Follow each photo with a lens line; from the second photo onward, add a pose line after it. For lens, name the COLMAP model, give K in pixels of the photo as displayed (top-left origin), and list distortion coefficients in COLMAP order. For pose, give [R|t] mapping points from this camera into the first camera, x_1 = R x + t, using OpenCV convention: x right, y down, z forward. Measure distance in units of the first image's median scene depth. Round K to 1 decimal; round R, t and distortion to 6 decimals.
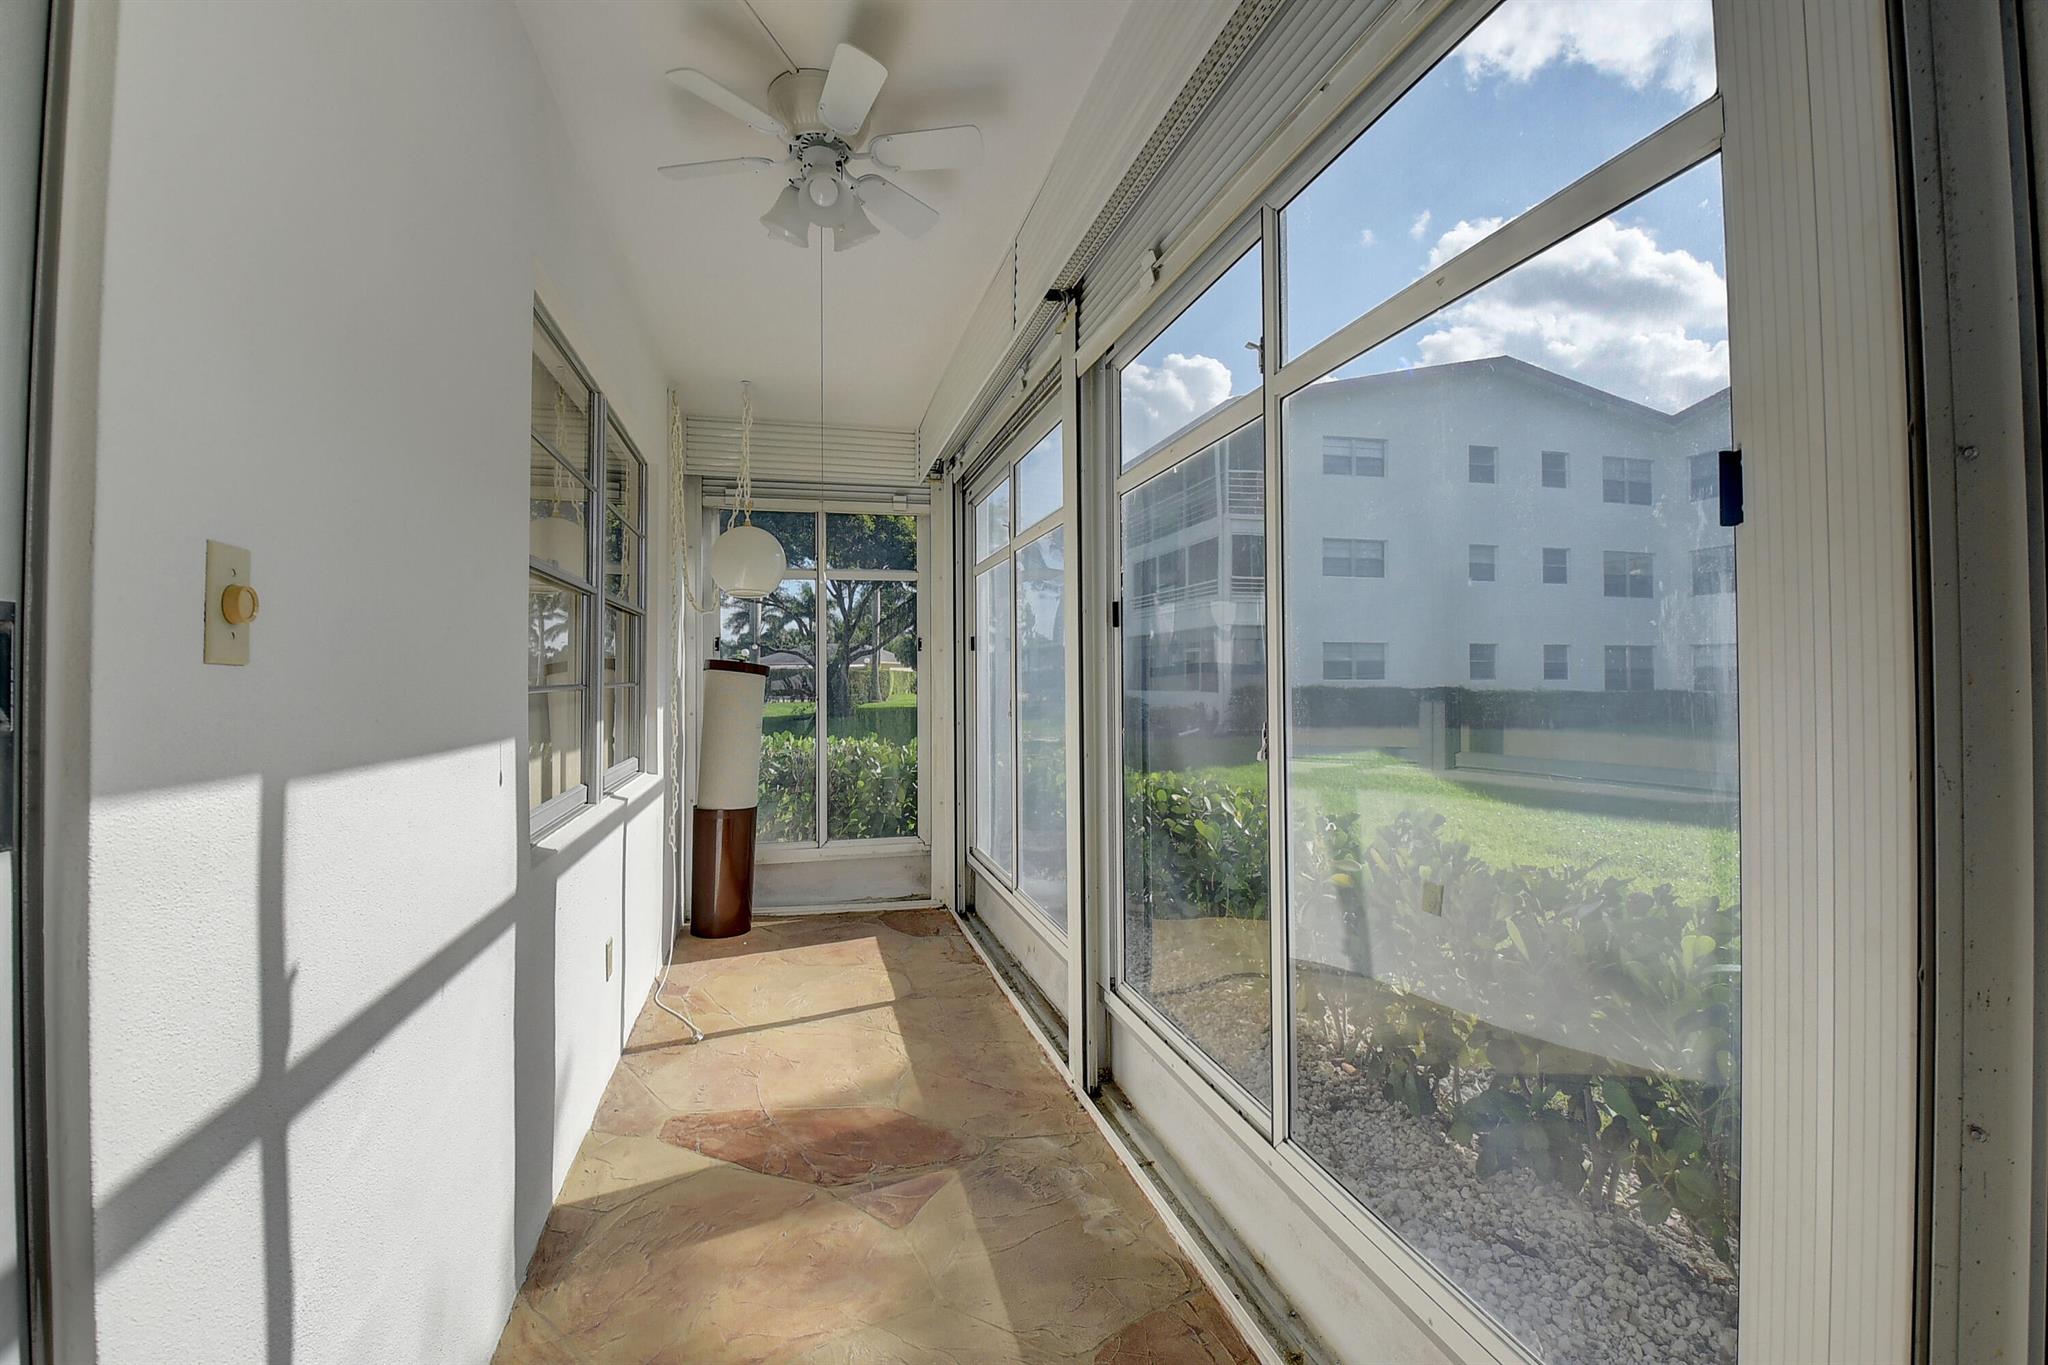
lens RADIAL K [[898.9, 0, 1017.6], [0, 898.9, 663.7], [0, 0, 1]] dist [0.012155, -0.024870]
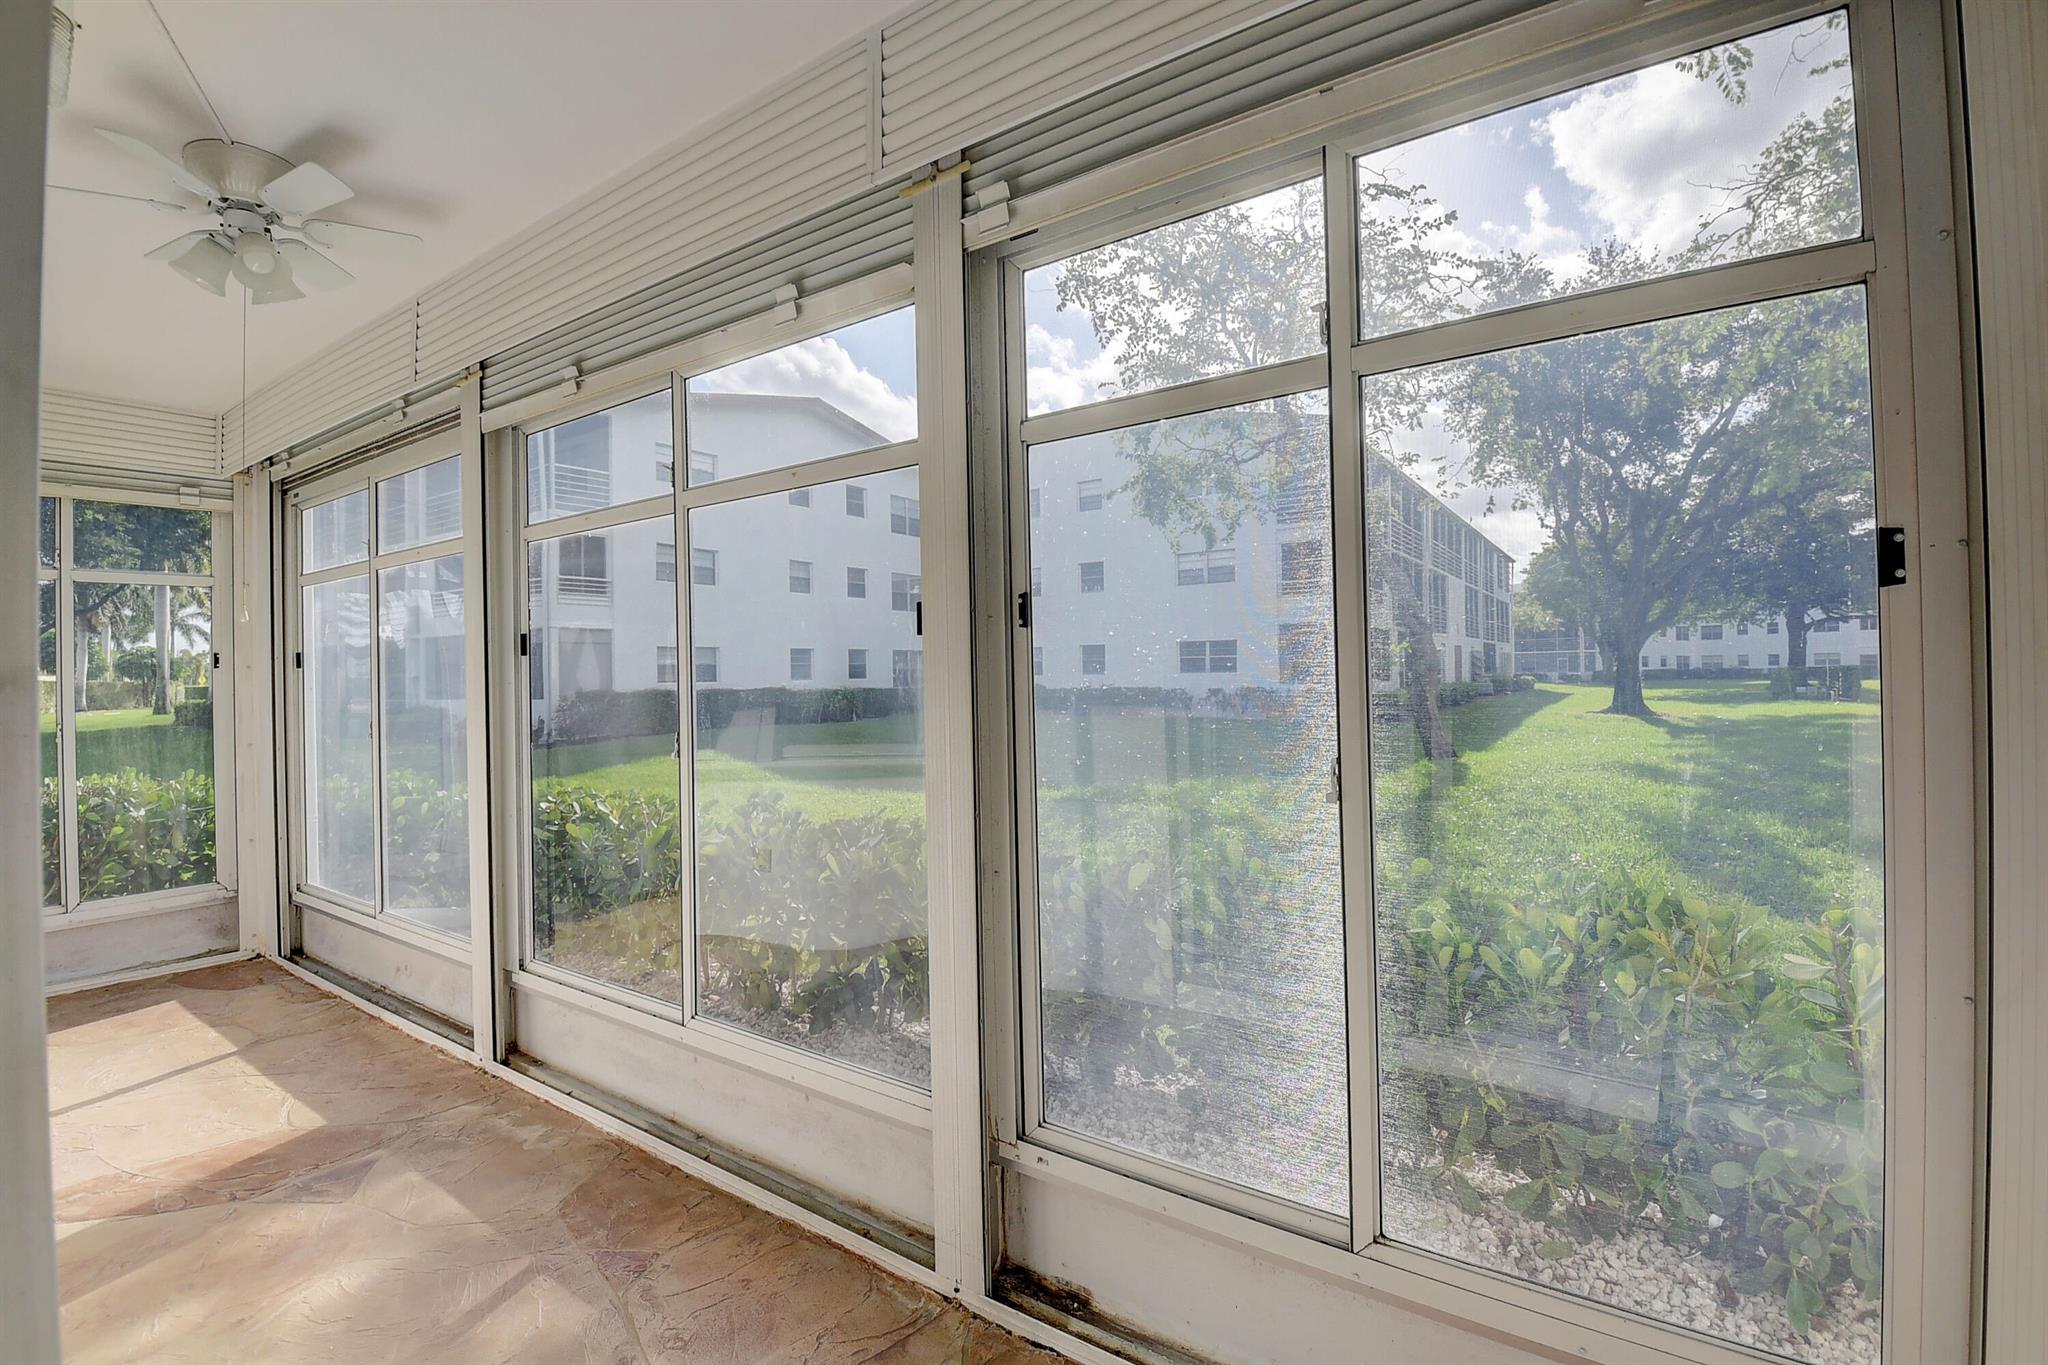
lens RADIAL K [[898.9, 0, 1017.6], [0, 898.9, 663.7], [0, 0, 1]] dist [0.012155, -0.024870]
pose [[0.755418, -0.005515, 0.655220, -0.140511], [0.006242, 0.999980, 0.001220, -0.022868], [-0.655214, 0.003168, 0.755437, -0.244143]]
